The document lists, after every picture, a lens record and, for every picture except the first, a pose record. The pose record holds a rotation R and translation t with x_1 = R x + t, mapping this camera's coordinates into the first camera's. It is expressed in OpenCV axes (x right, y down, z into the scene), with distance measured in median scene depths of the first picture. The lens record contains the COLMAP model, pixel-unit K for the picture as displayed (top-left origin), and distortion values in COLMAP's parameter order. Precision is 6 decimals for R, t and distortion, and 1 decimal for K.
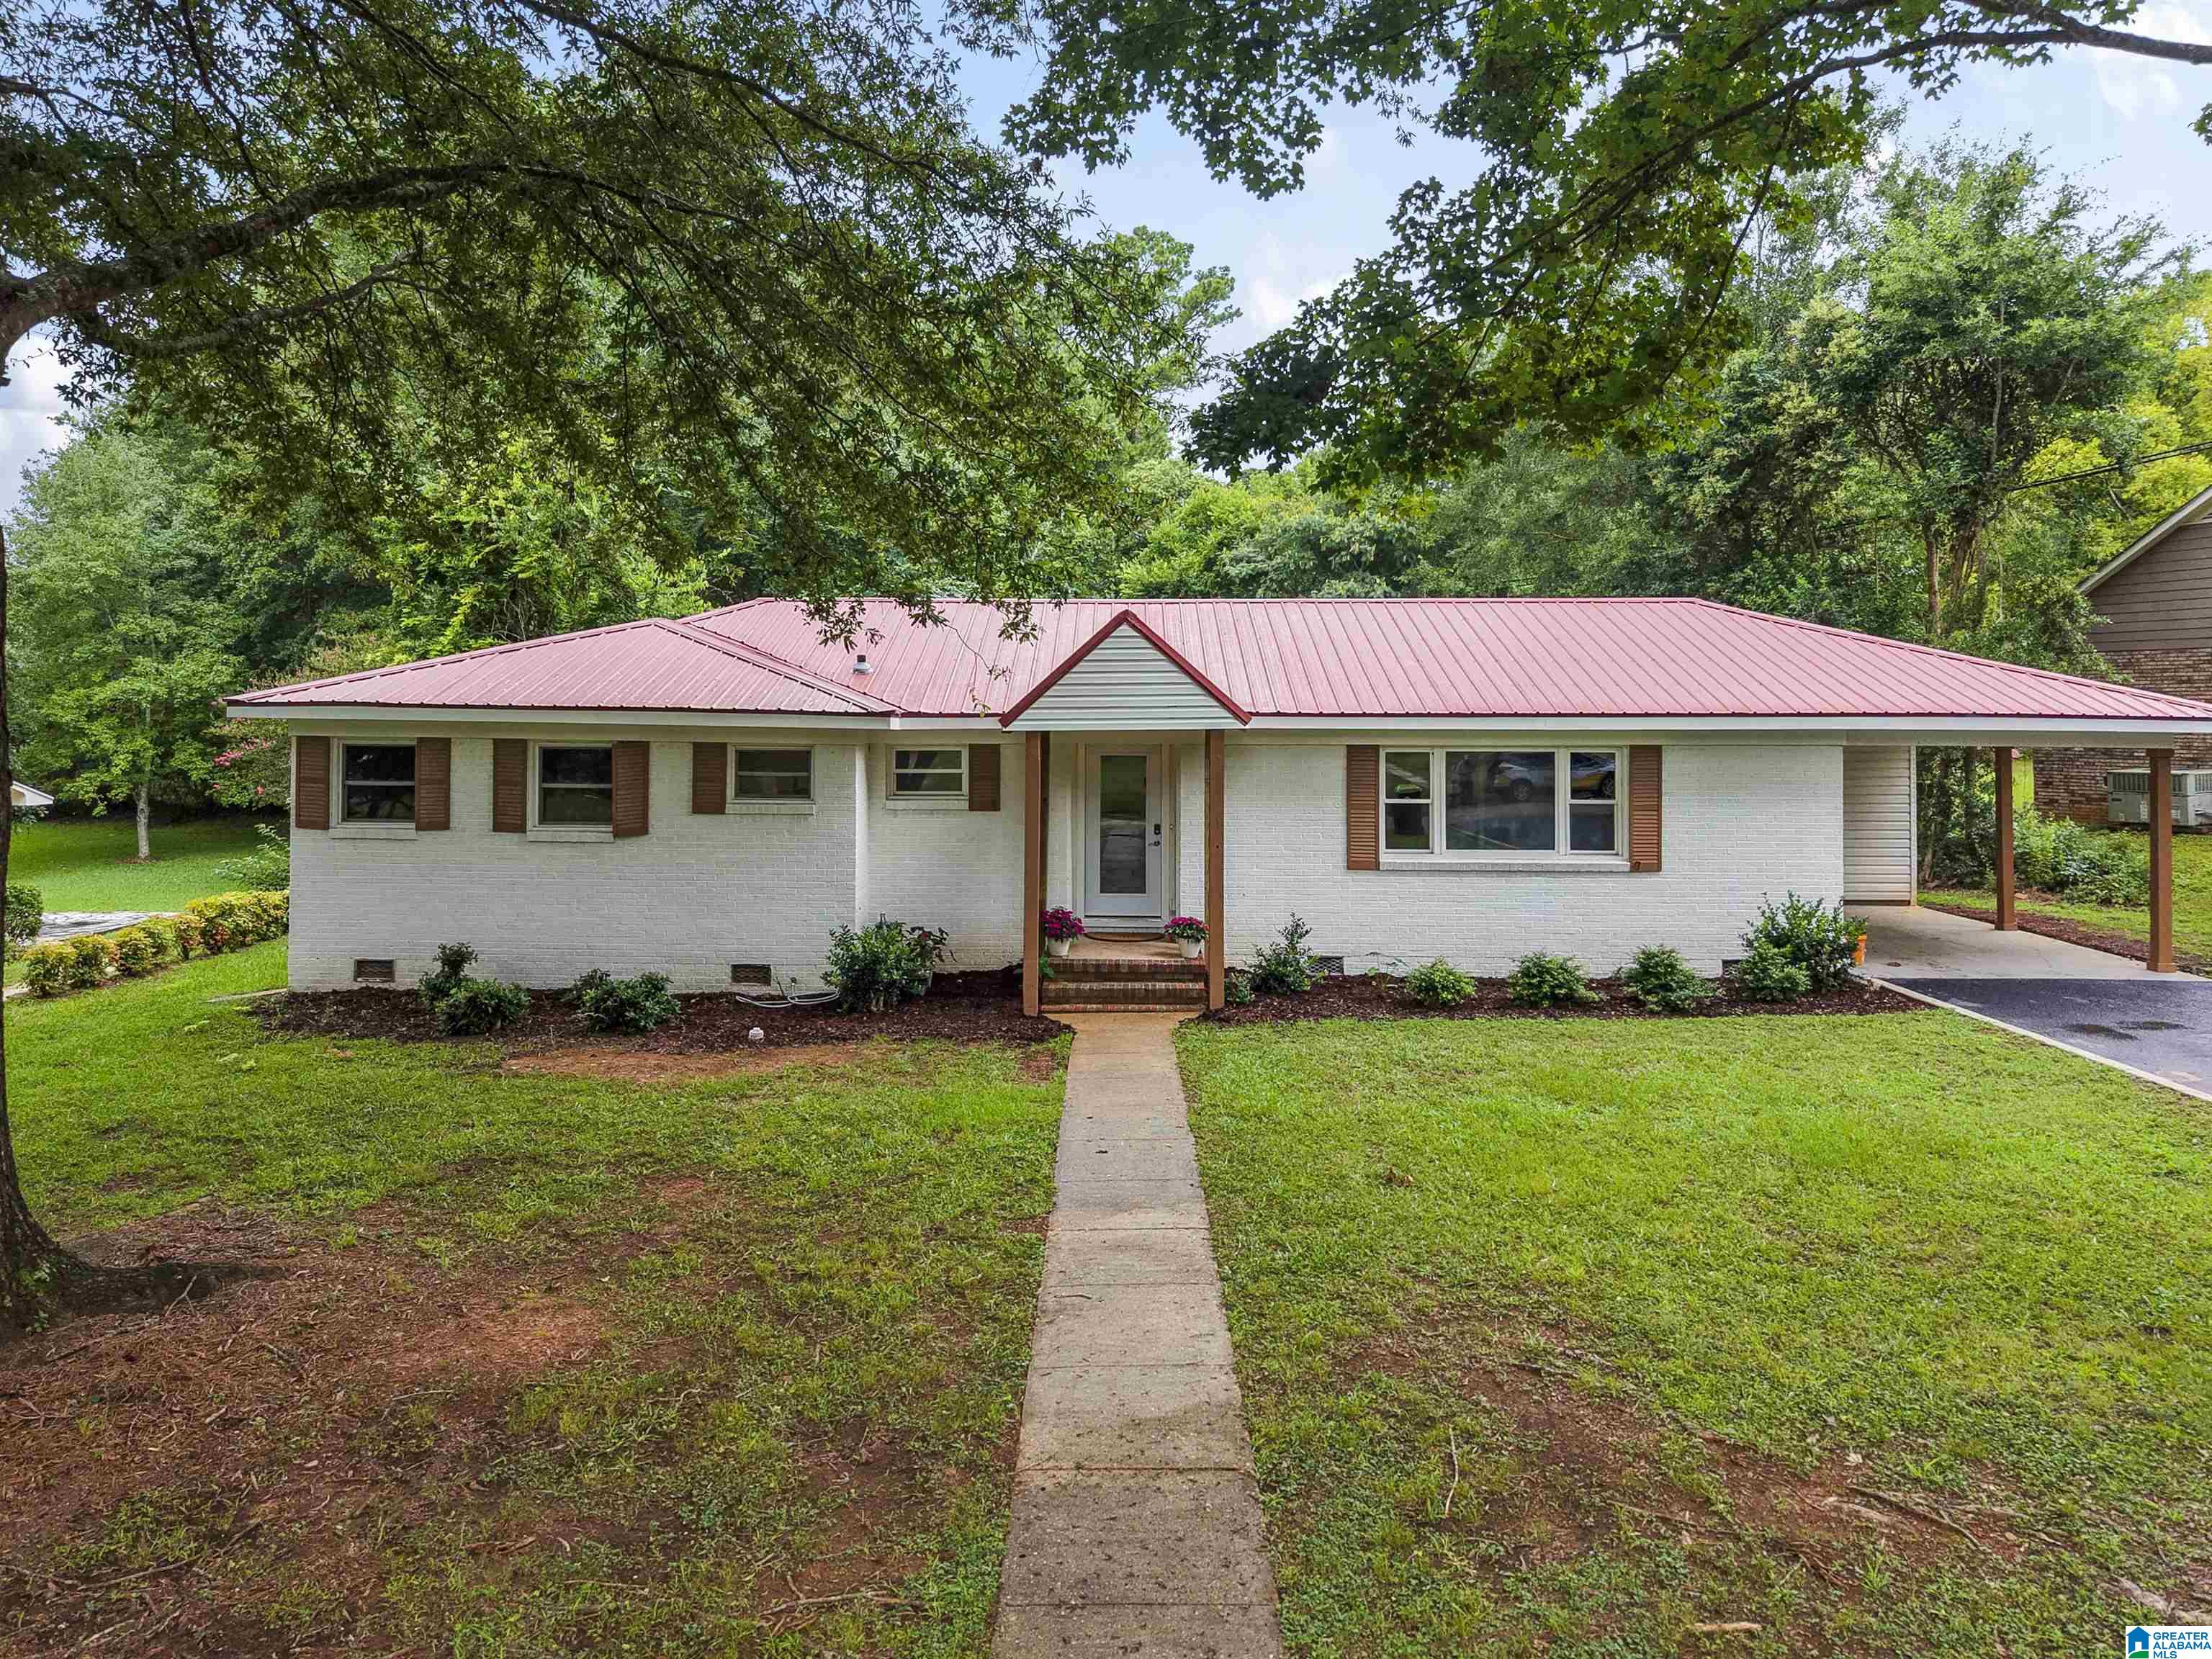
lens RADIAL K [[1464.7, 0, 1106.0], [0, 1464.7, 829.5], [0, 0, 1]] dist [0.004143, 0.000309]
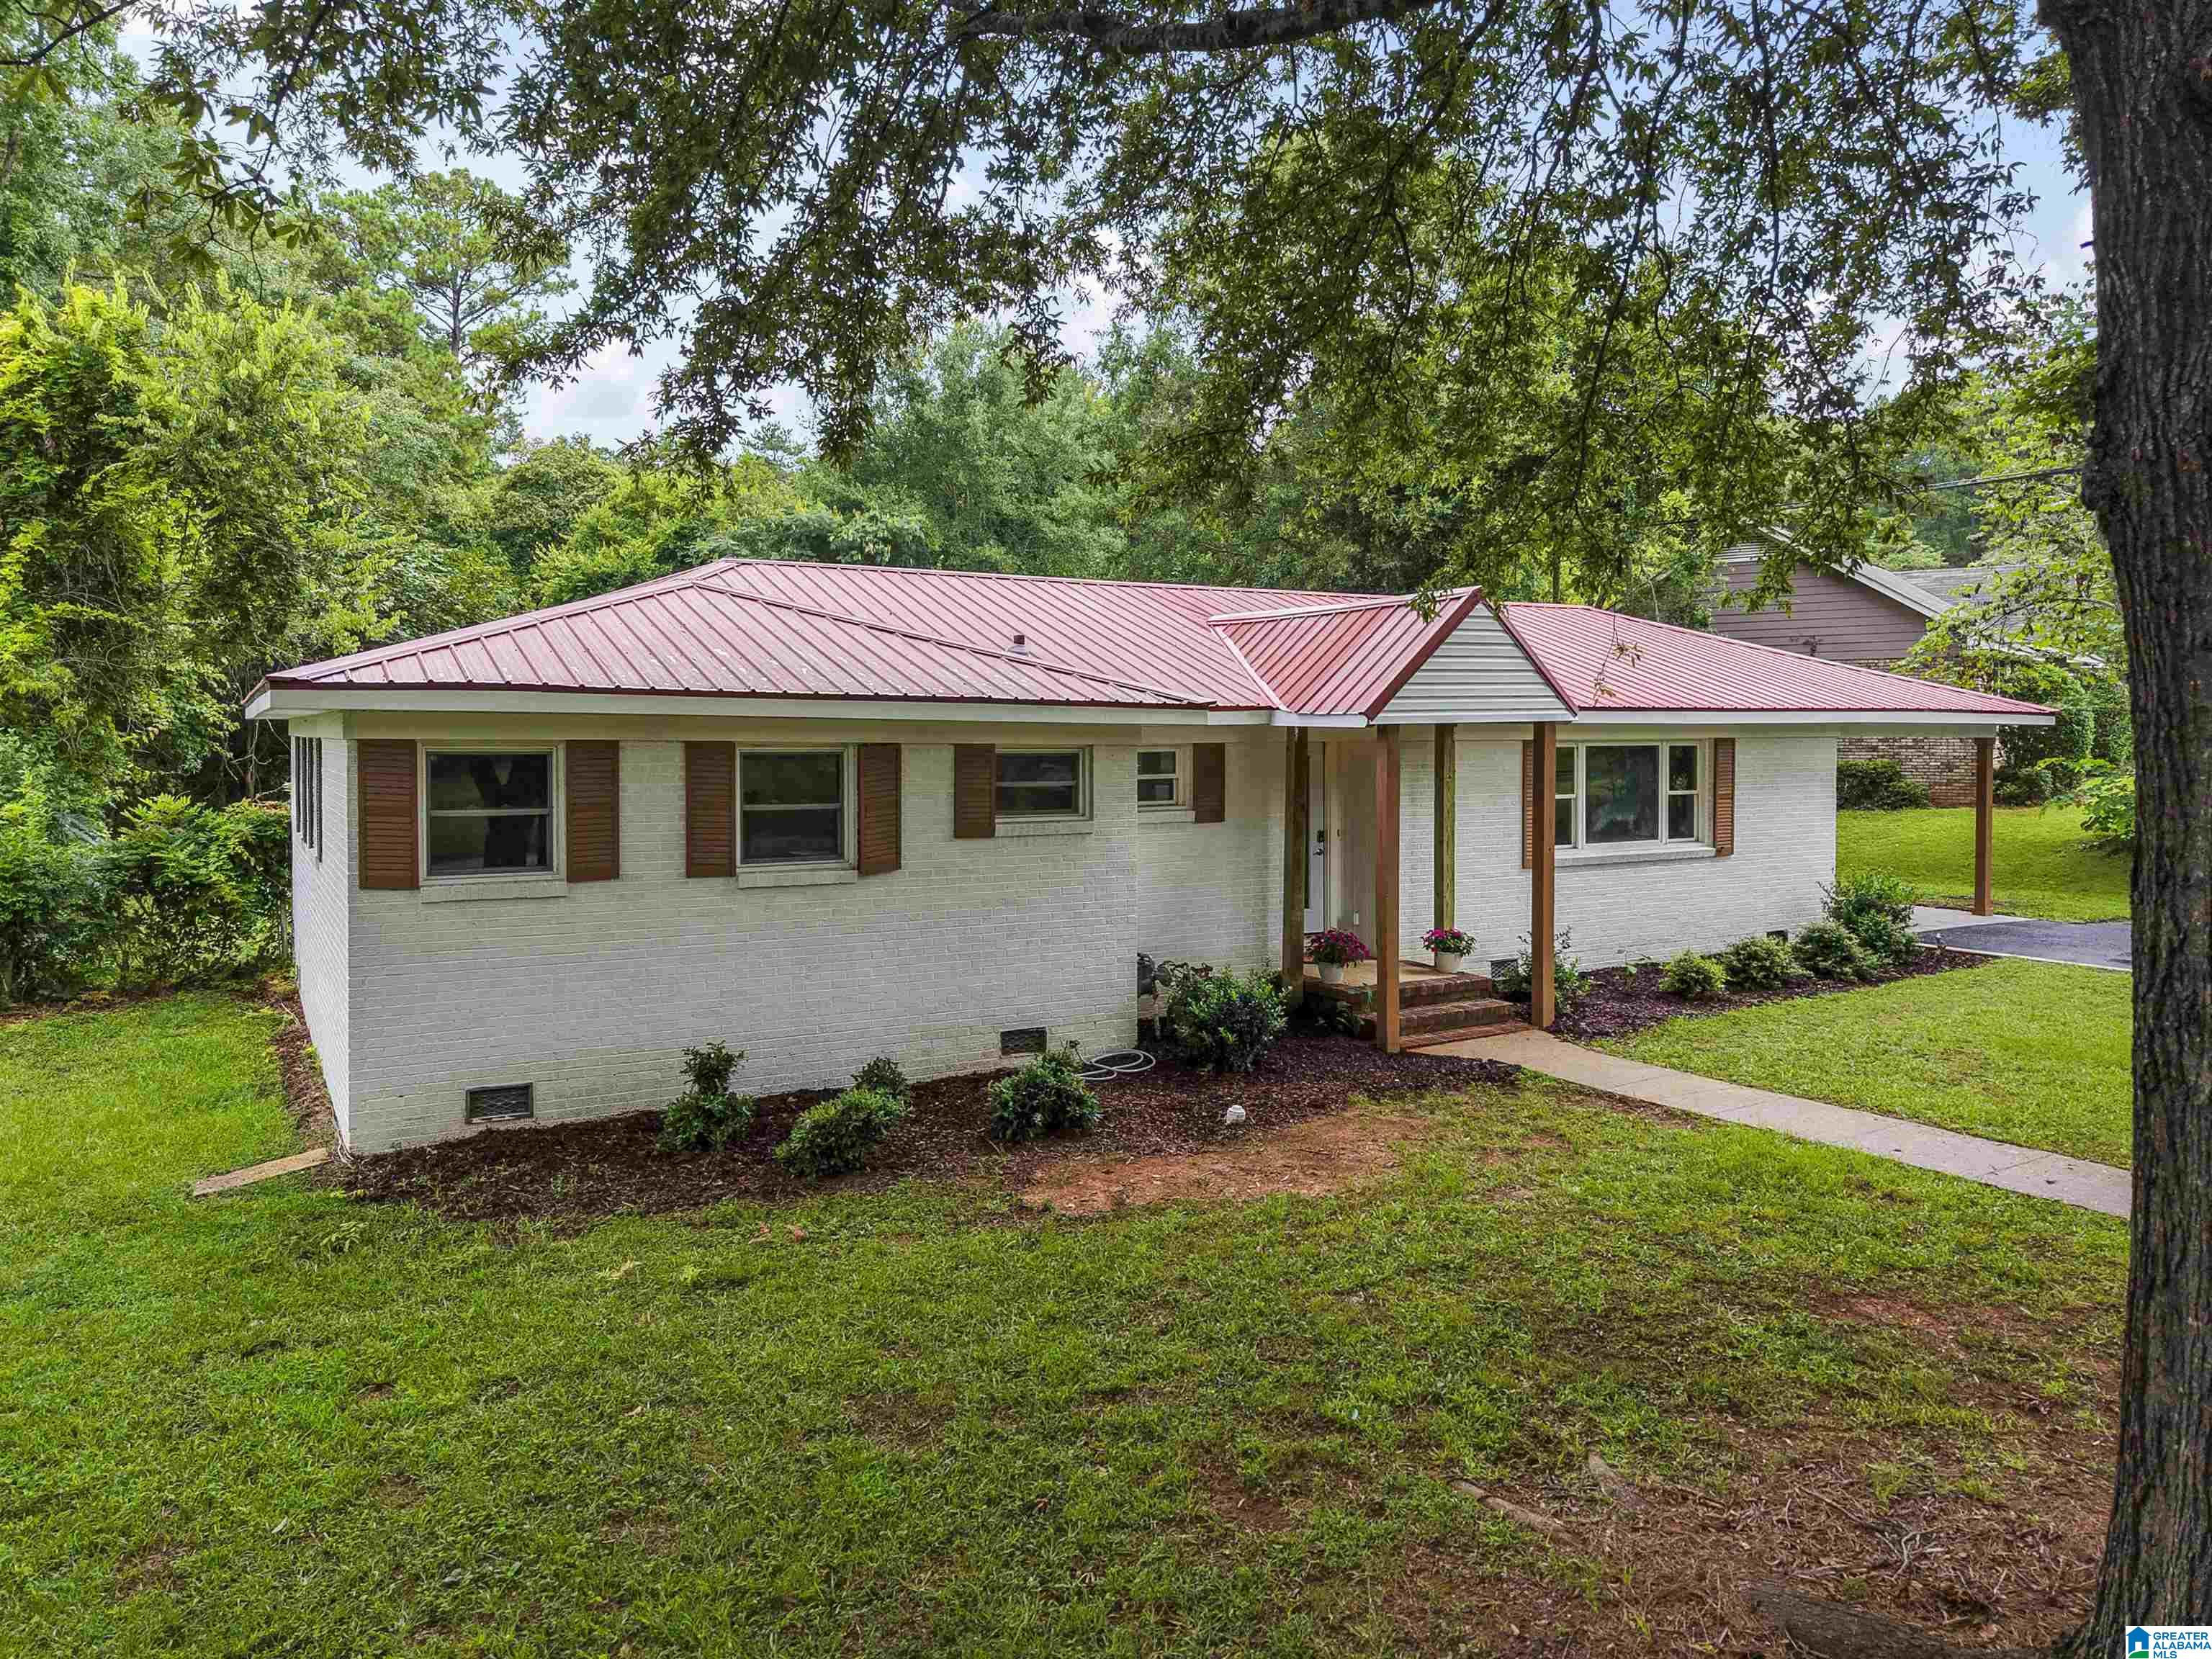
lens RADIAL K [[1446.8, 0, 1106.0], [0, 1446.8, 829.5], [0, 0, 1]] dist [0.067808, -0.065920]
pose [[0.869334, -0.039314, 0.492659, -0.577385], [0.042351, 0.999090, 0.004995, -0.015639], [-0.492407, 0.016522, 0.870208, 0.307588]]
